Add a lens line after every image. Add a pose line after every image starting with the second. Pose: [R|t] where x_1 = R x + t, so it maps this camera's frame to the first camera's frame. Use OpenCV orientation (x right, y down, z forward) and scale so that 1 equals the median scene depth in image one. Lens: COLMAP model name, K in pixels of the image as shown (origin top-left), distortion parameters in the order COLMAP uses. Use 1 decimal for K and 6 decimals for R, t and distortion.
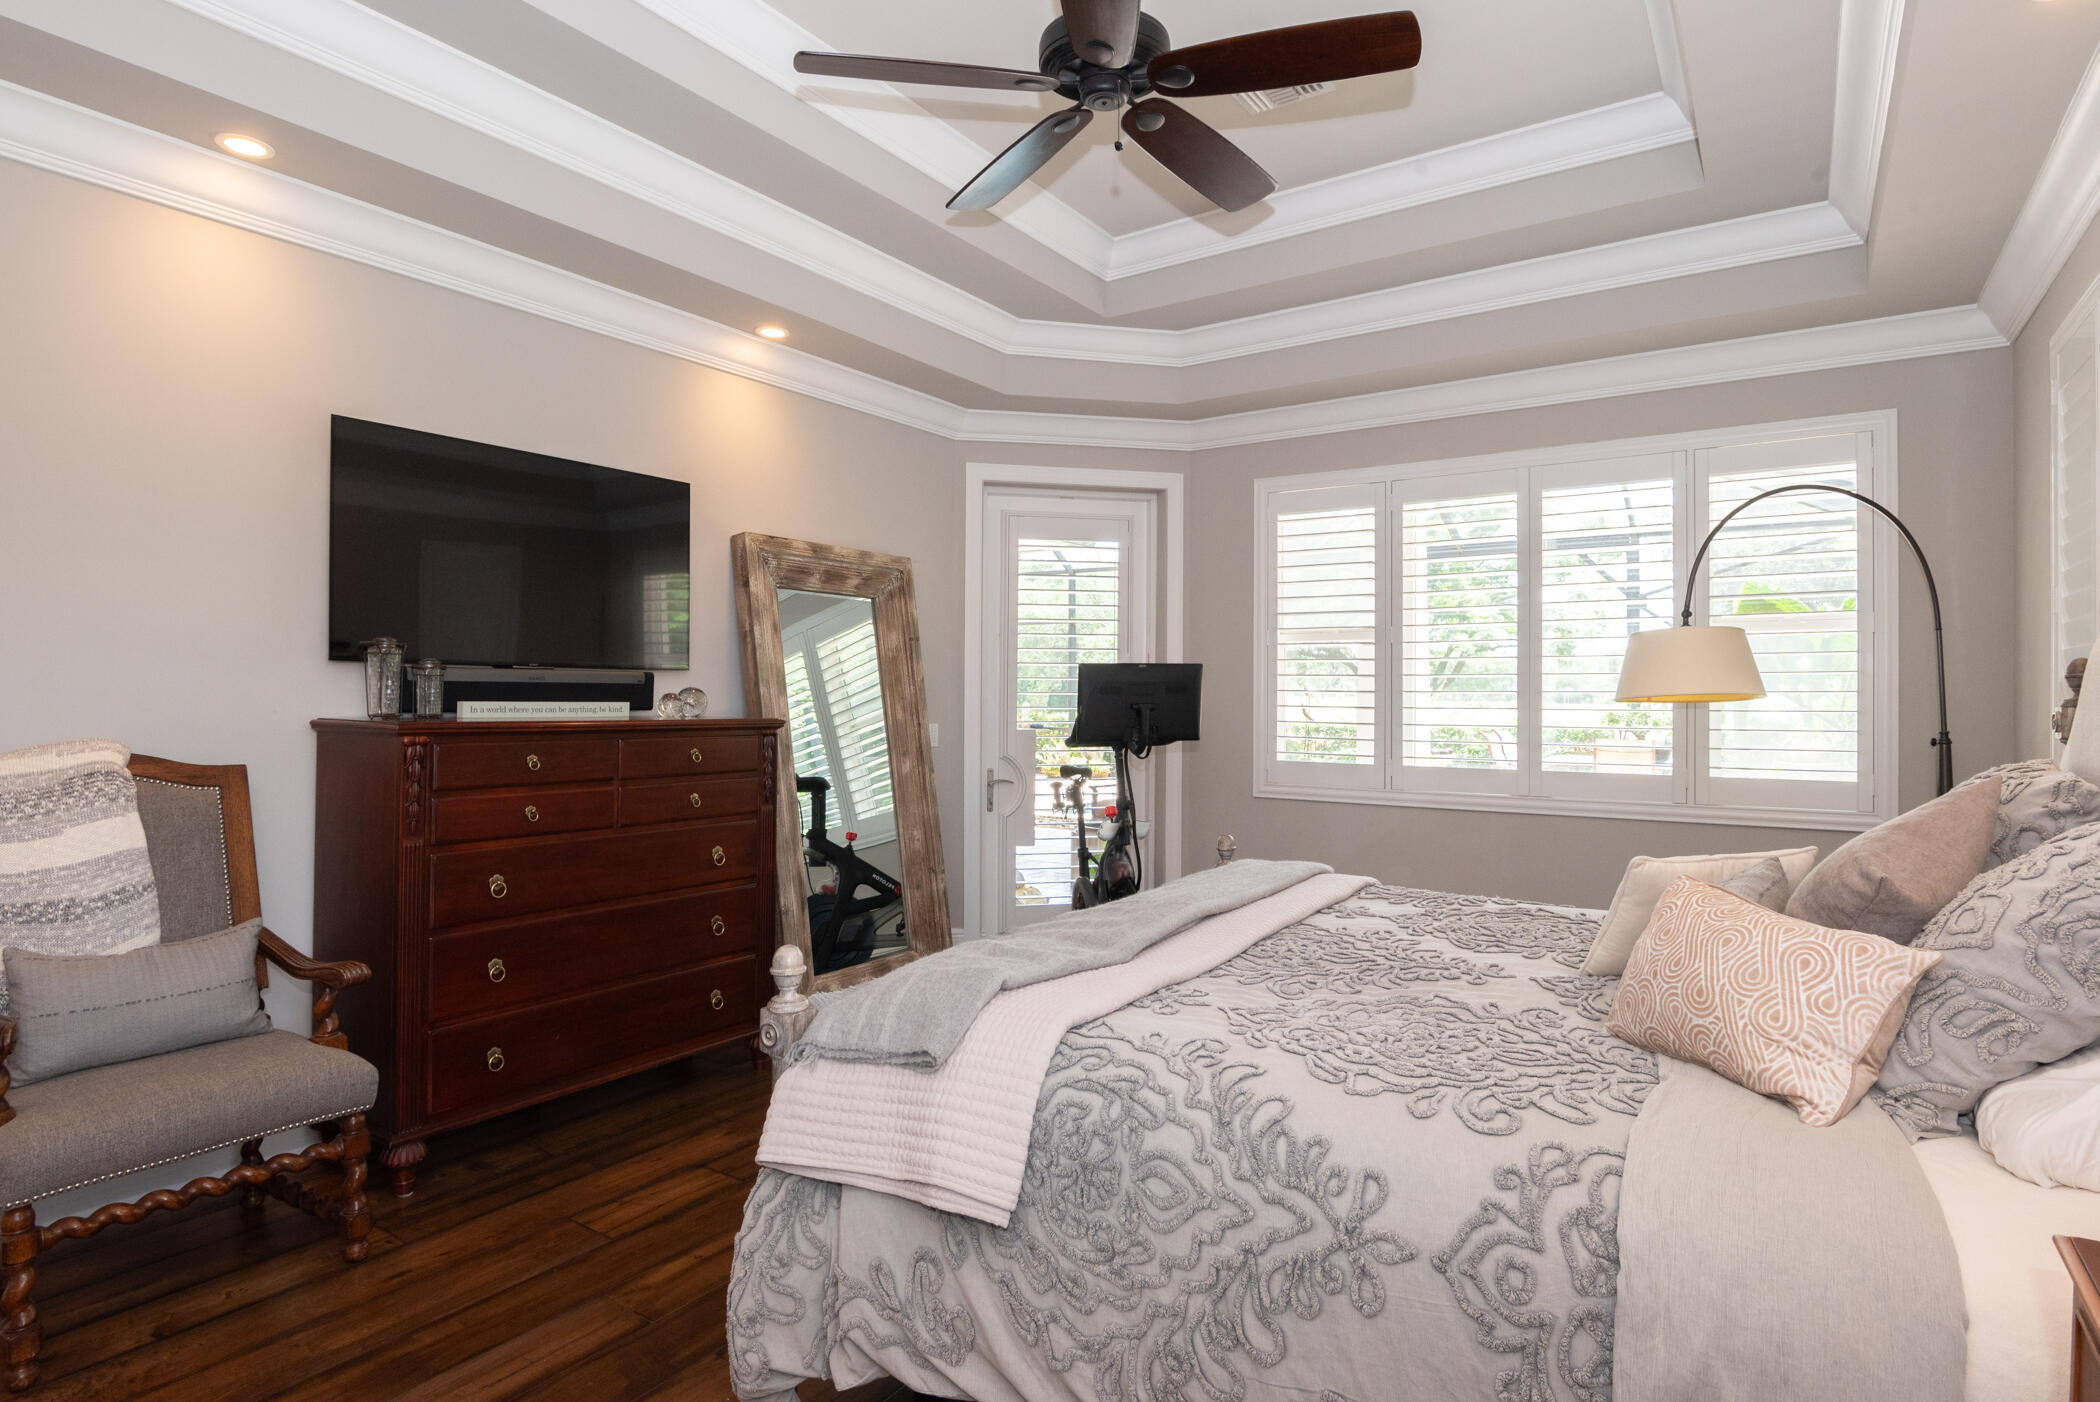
lens RADIAL K [[1098.2, 0, 1088.0], [0, 1098.2, 686.2], [0, 0, 1]] dist [-0.021028, -0.000749]
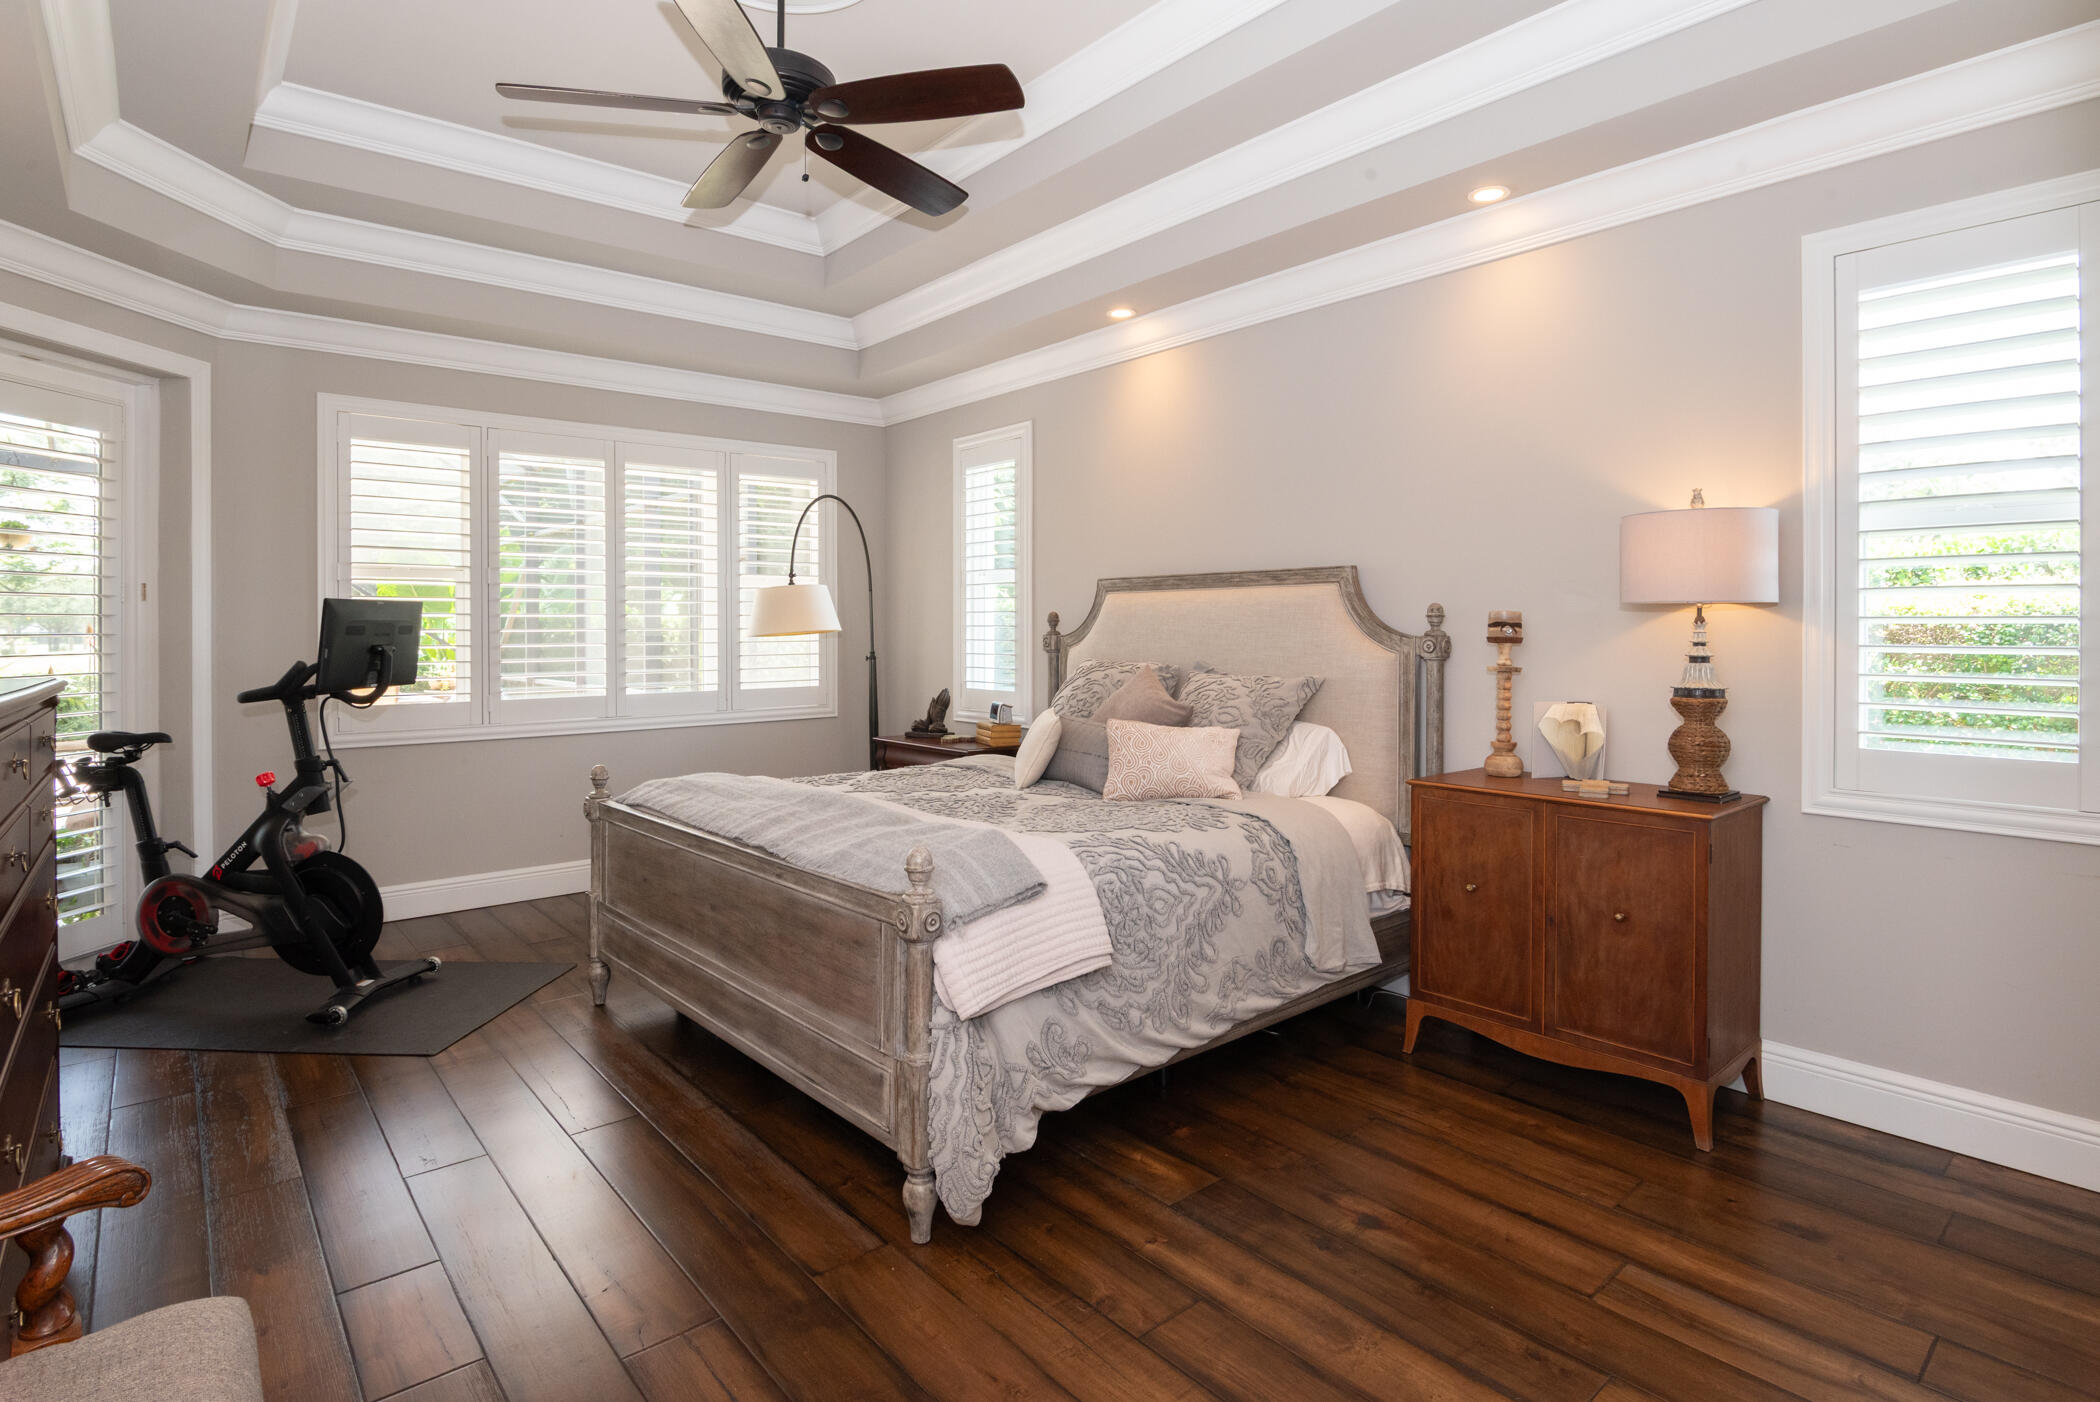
lens RADIAL K [[1051.1, 0, 1013.9], [0, 1051.1, 635.2], [0, 0, 1]] dist [-0.018220, -0.000123]
pose [[0.304583, -0.010747, 0.952425, -0.675342], [0.000276, 0.999937, 0.011195, -0.001614], [-0.952486, -0.003147, 0.304567, 0.287535]]
